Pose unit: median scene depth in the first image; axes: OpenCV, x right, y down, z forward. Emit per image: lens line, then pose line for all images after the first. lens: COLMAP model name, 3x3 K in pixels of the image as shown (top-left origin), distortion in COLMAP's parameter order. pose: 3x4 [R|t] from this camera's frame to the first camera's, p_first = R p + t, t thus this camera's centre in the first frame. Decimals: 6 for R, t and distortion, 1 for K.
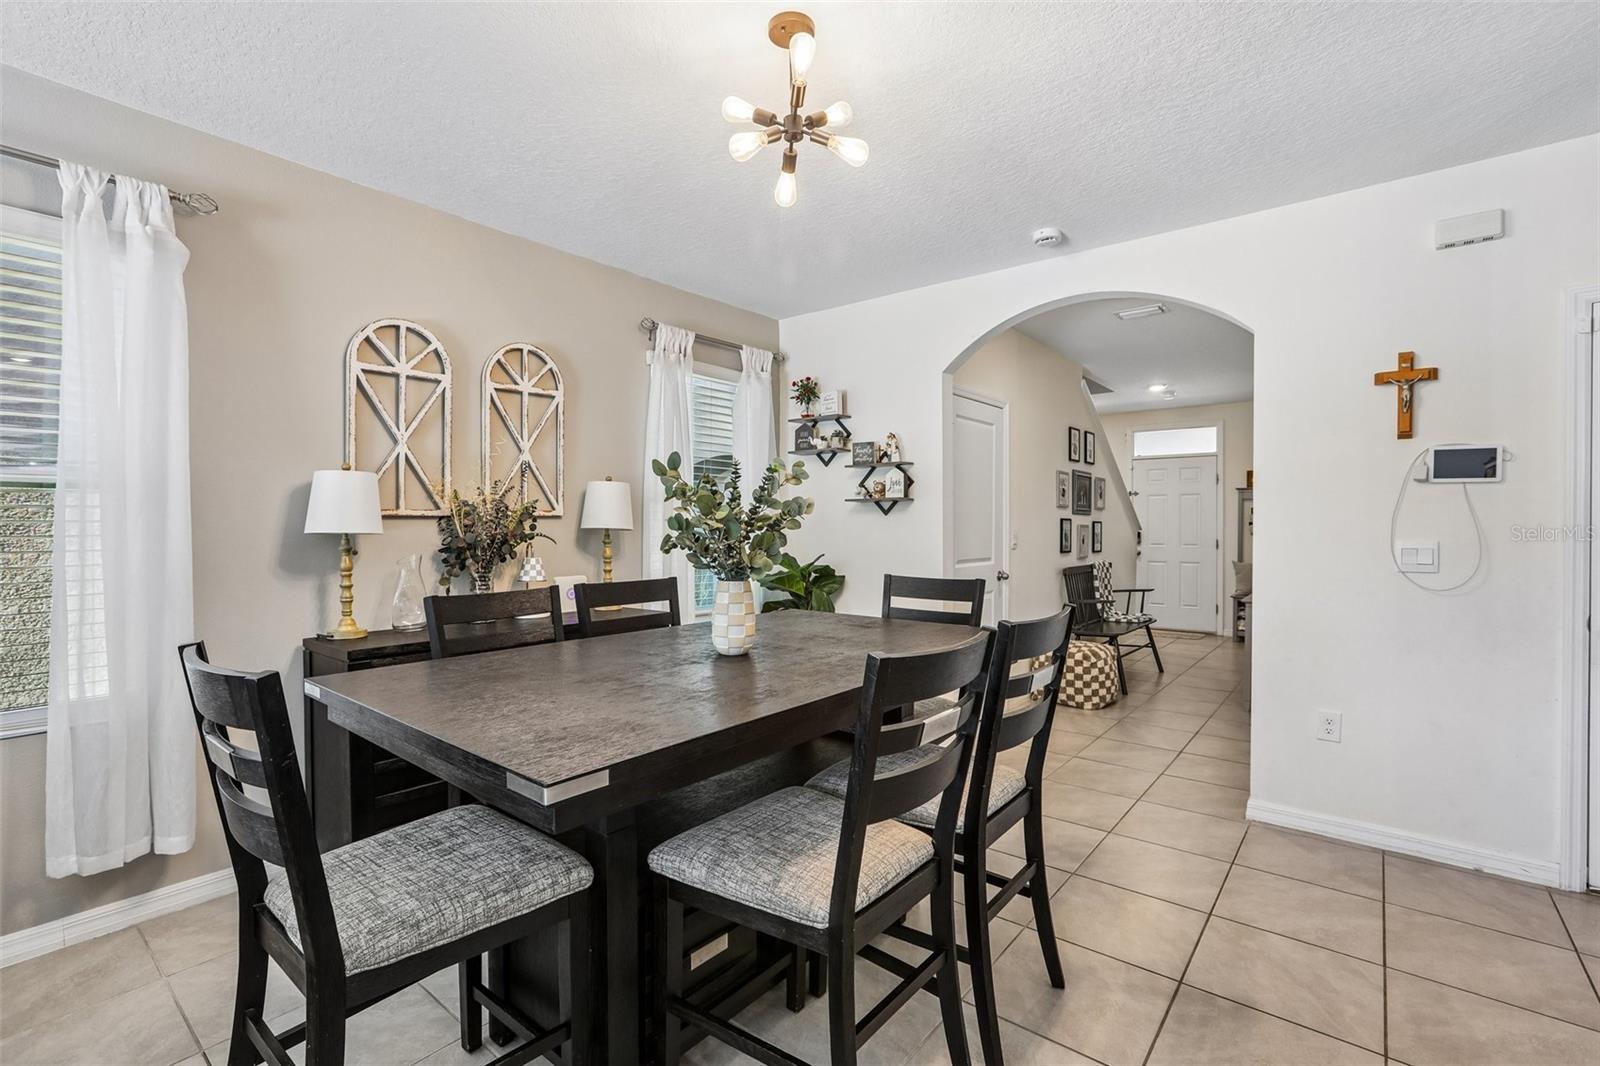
lens RADIAL K [[725.3, 0, 804.2], [0, 725.3, 526.8], [0, 0, 1]] dist [-0.037026, 0.016579]
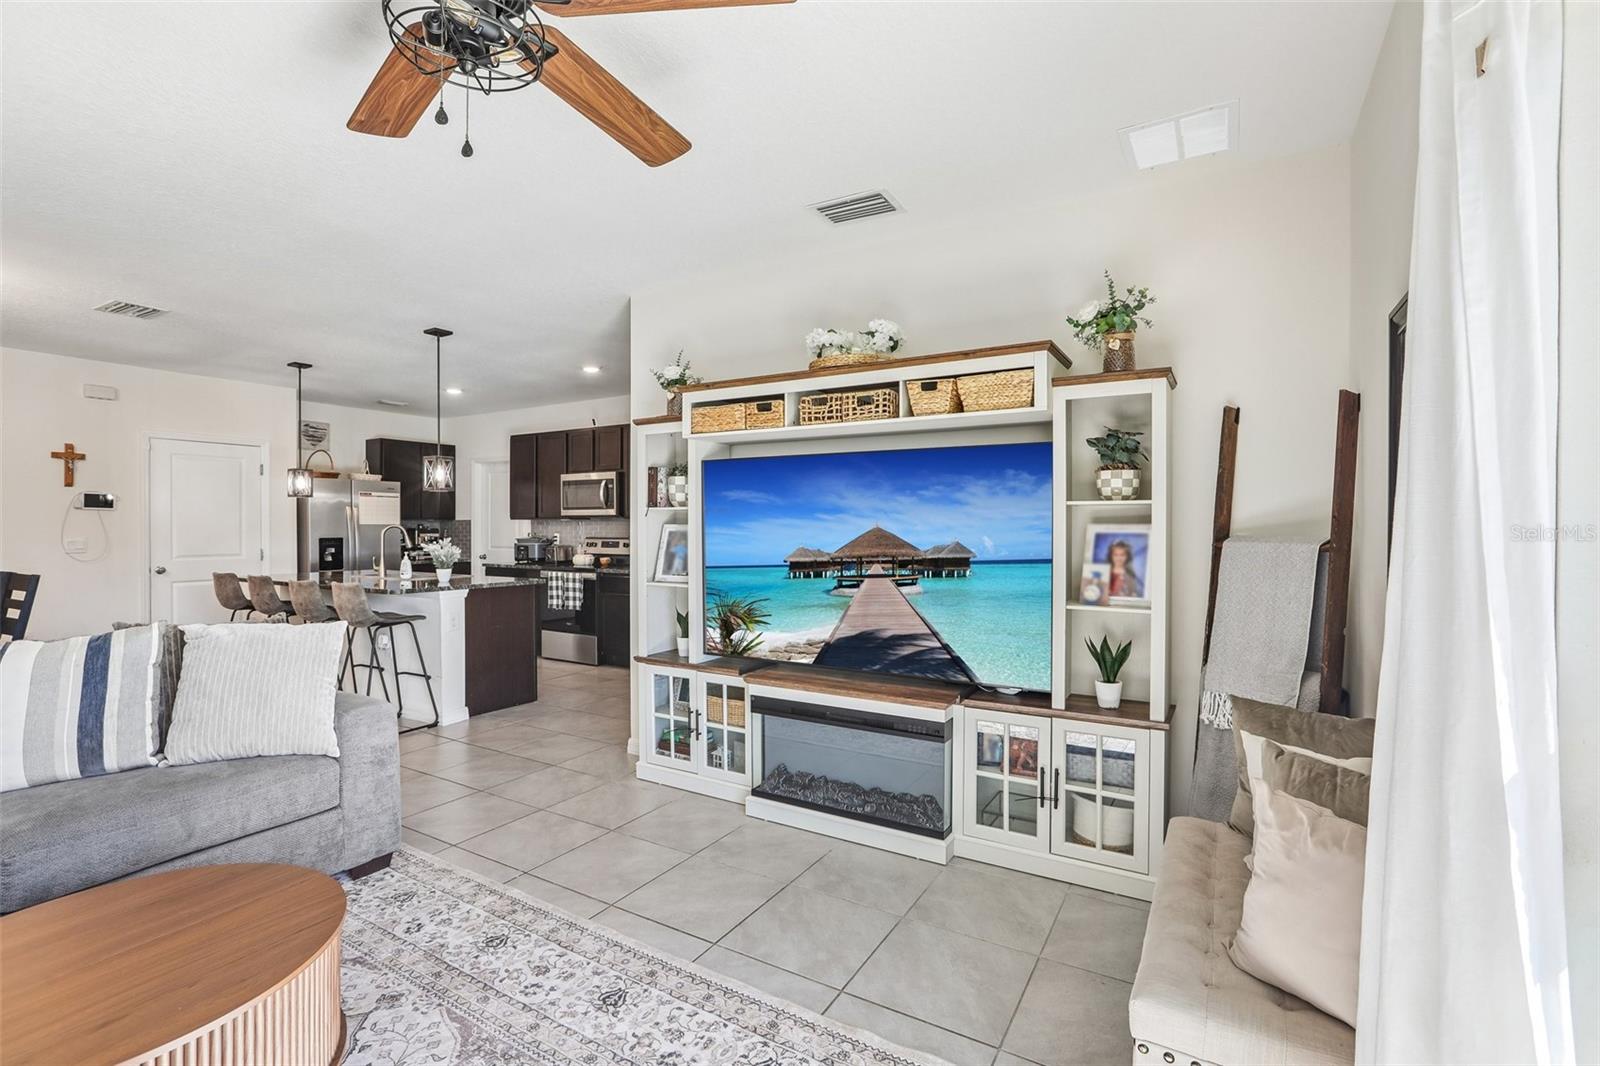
lens RADIAL K [[725.3, 0, 800.8], [0, 725.3, 532.6], [0, 0, 1]] dist [-0.037026, 0.016579]
pose [[-0.145492, -0.009325, 0.989315, -0.975648], [0.004916, 0.999936, 0.010148, -0.003485], [-0.989347, 0.006340, -0.145437, -0.507980]]
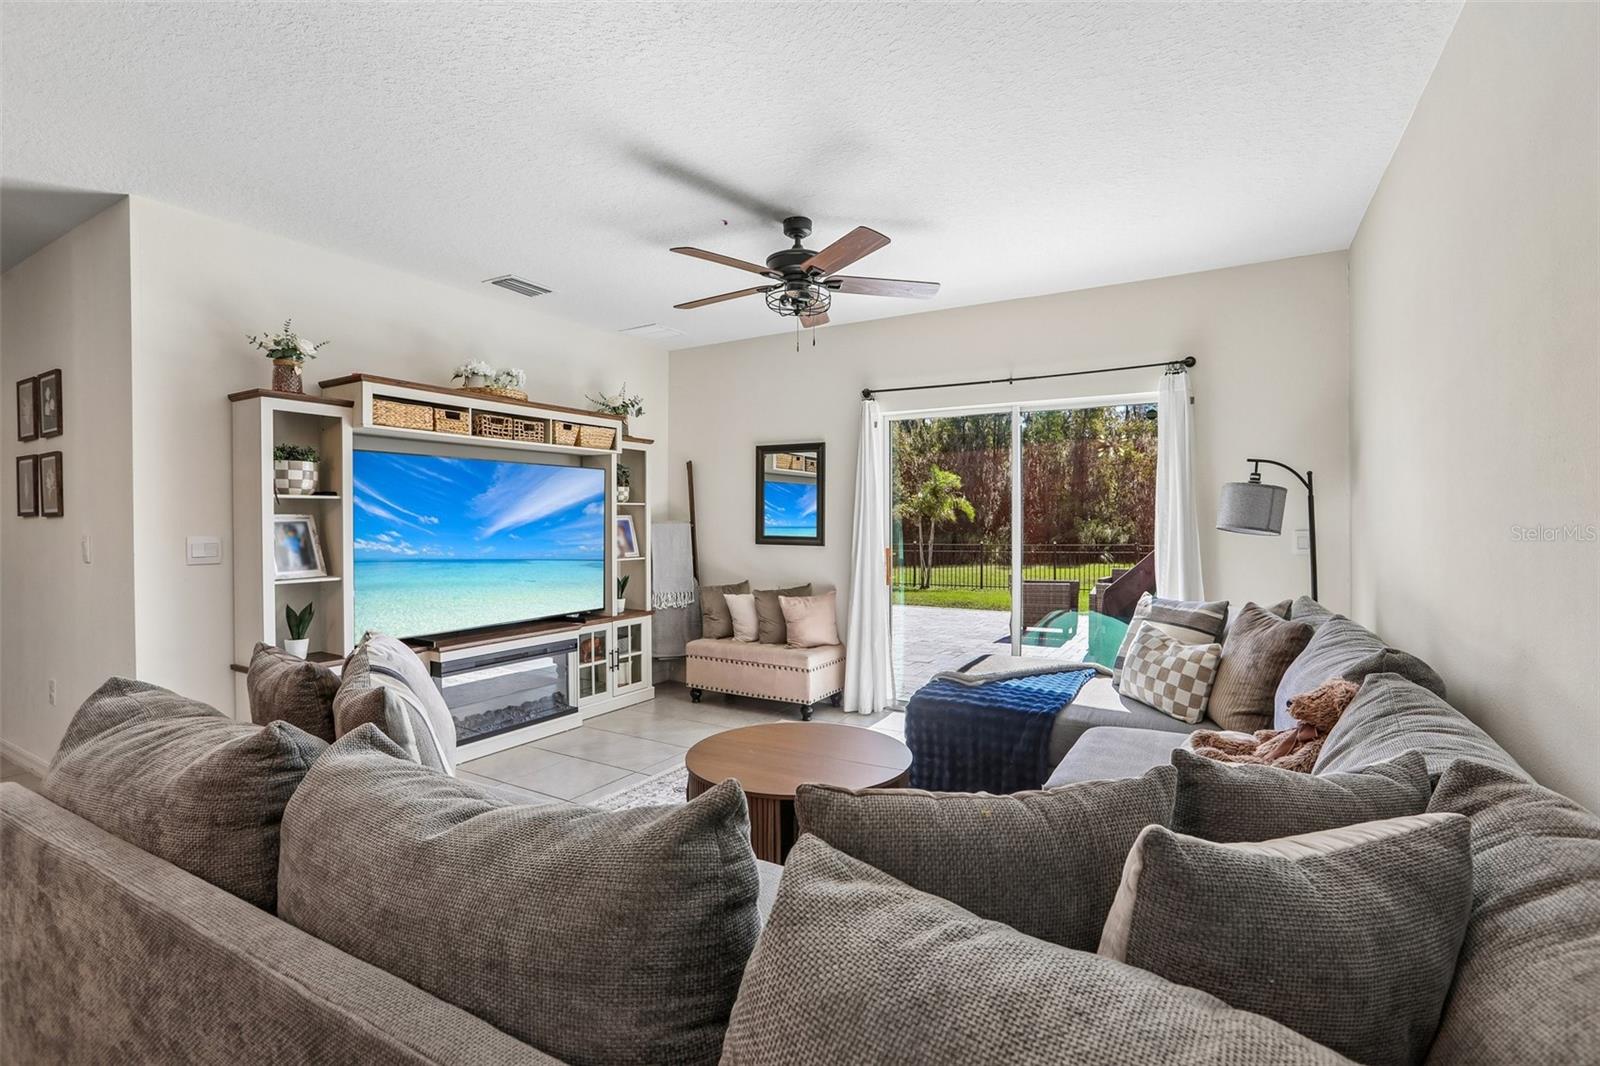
lens RADIAL K [[725.3, 0, 805.5], [0, 725.3, 528.5], [0, 0, 1]] dist [-0.037026, 0.016579]
pose [[-0.988648, 0.008008, -0.150039, -0.496257], [0.005388, 0.999826, 0.017856, -0.000742], [0.150156, 0.016845, -0.988519, 0.400468]]
